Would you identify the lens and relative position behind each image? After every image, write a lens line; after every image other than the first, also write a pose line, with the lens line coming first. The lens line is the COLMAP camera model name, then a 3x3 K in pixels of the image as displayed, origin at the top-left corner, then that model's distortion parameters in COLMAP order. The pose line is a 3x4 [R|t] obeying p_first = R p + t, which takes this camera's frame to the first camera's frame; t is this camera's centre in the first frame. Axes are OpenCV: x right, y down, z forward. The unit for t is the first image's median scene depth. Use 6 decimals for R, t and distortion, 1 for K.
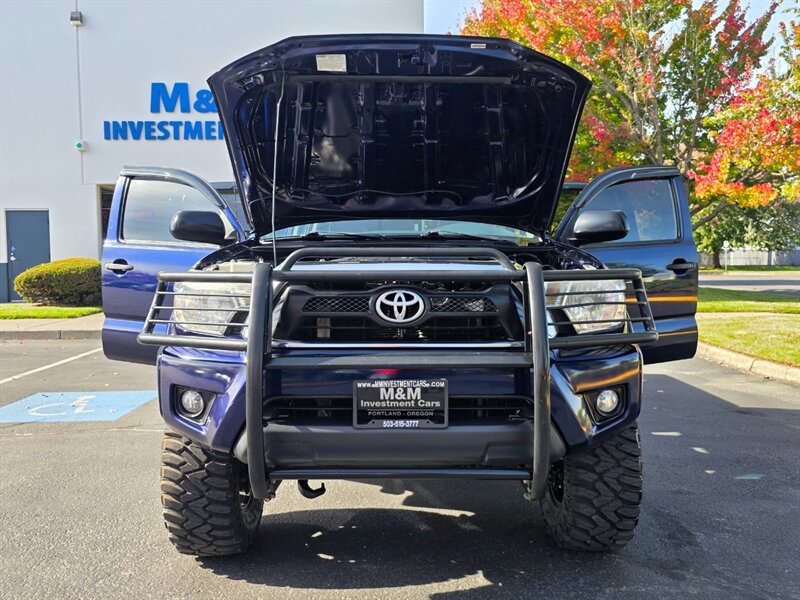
lens RADIAL K [[674.1, 0, 400.0], [0, 674.1, 300.0], [0, 0, 1]] dist [0.087242, -0.130843]
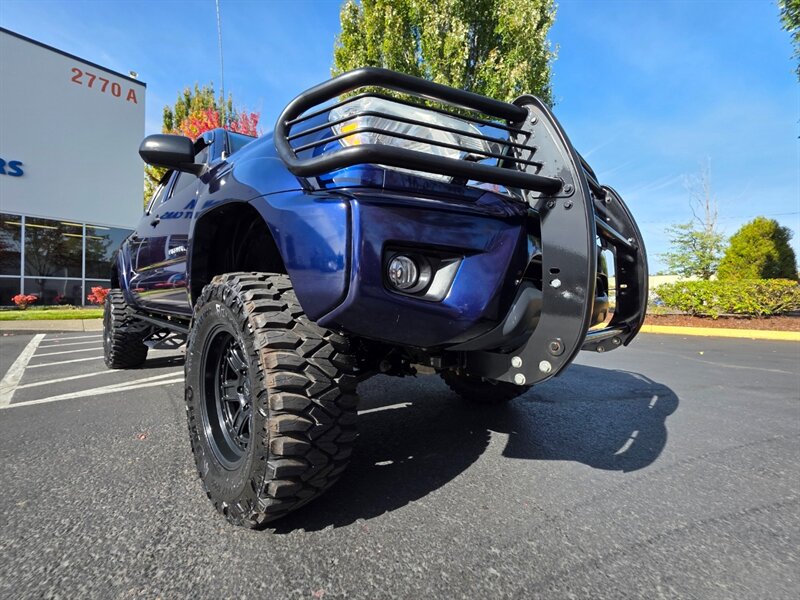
lens RADIAL K [[322.4, 0, 400.0], [0, 322.4, 300.0], [0, 0, 1]] dist [0.000192, 0.000171]
pose [[0.684894, 0.018534, 0.728407, -0.541823], [0.028400, 0.998238, -0.052103, 0.193065], [-0.728089, 0.056372, 0.683160, 0.777240]]
